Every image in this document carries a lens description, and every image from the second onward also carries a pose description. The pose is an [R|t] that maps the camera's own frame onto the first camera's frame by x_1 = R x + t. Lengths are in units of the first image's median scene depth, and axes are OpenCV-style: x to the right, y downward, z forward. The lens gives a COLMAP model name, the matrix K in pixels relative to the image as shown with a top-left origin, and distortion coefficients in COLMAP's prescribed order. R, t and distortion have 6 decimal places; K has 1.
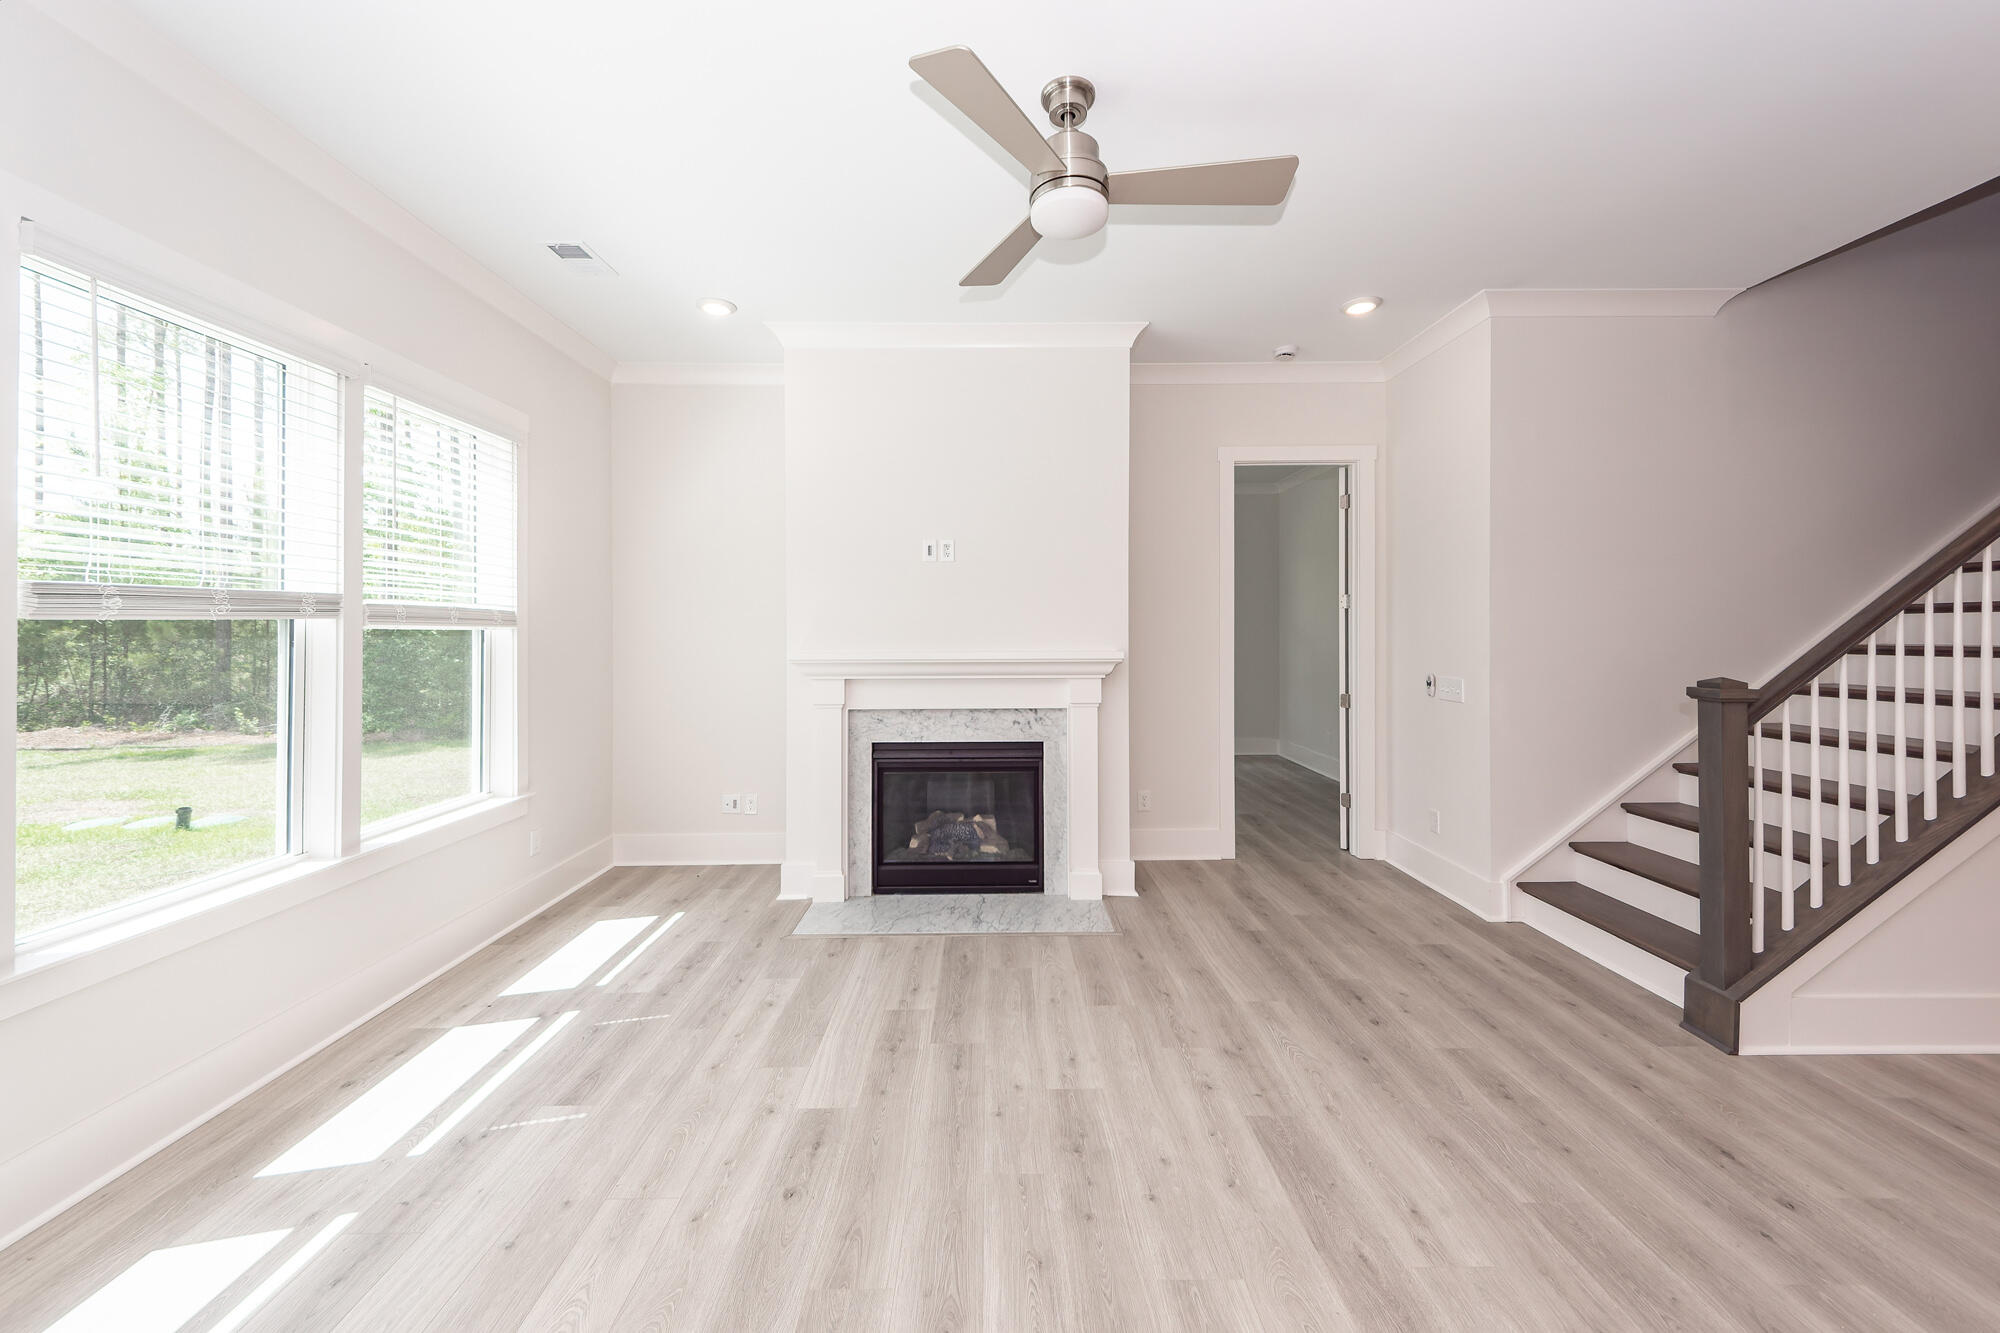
lens RADIAL K [[746.6, 0, 990.8], [0, 746.6, 628.5], [0, 0, 1]] dist [0.000275, 0.000010]
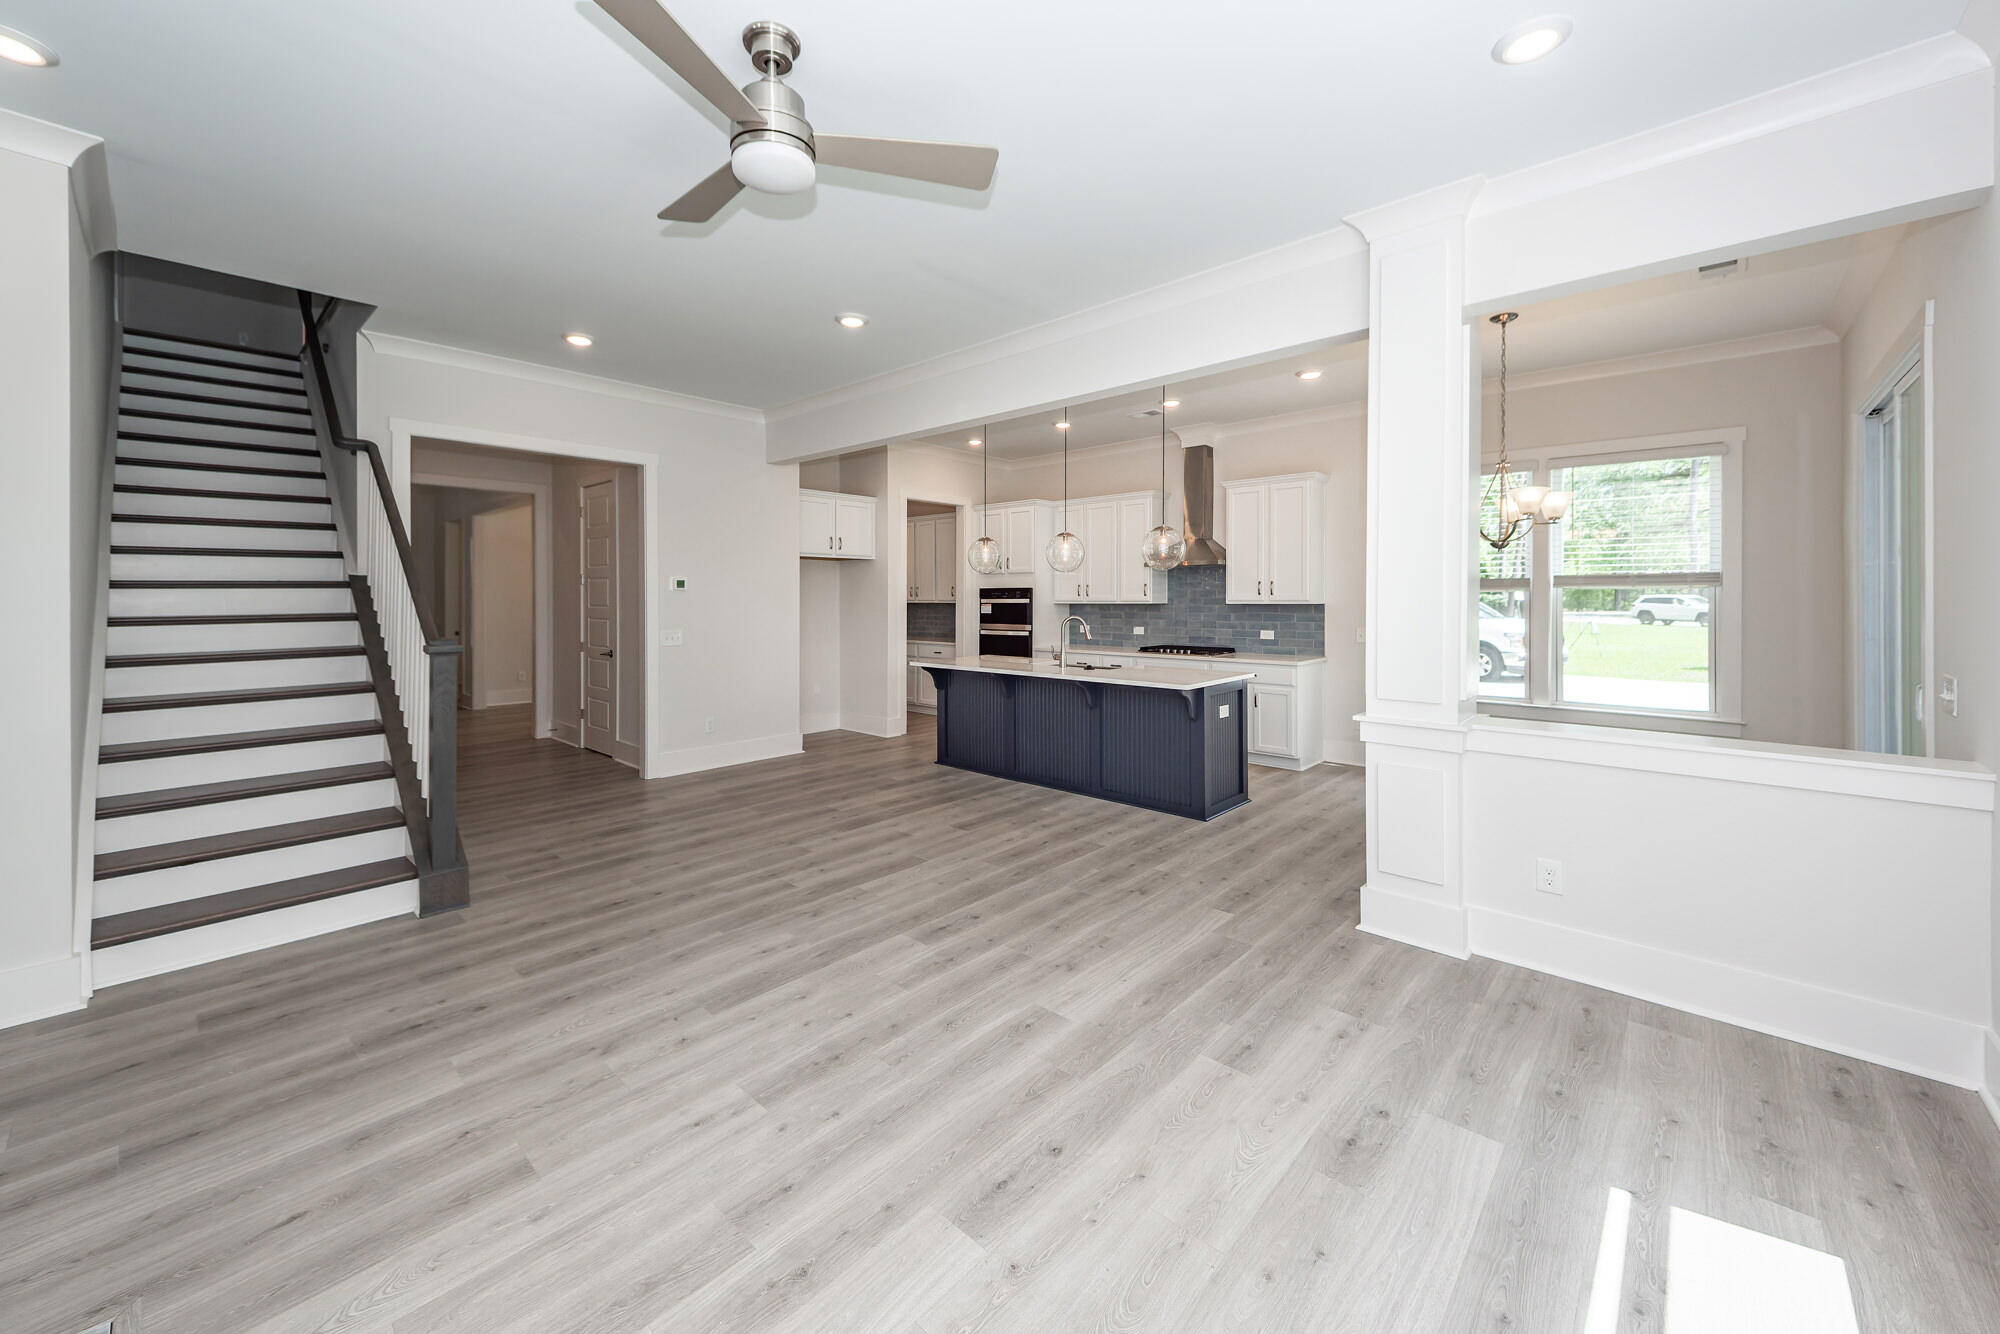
lens RADIAL K [[746.6, 0, 990.8], [0, 746.6, 629.0], [0, 0, 1]] dist [0.000275, 0.000010]
pose [[-0.733345, -0.024087, 0.679429, -0.723649], [-0.000046, 0.999374, 0.035381, 0.003346], [-0.679856, 0.025915, -0.732887, 1.468765]]
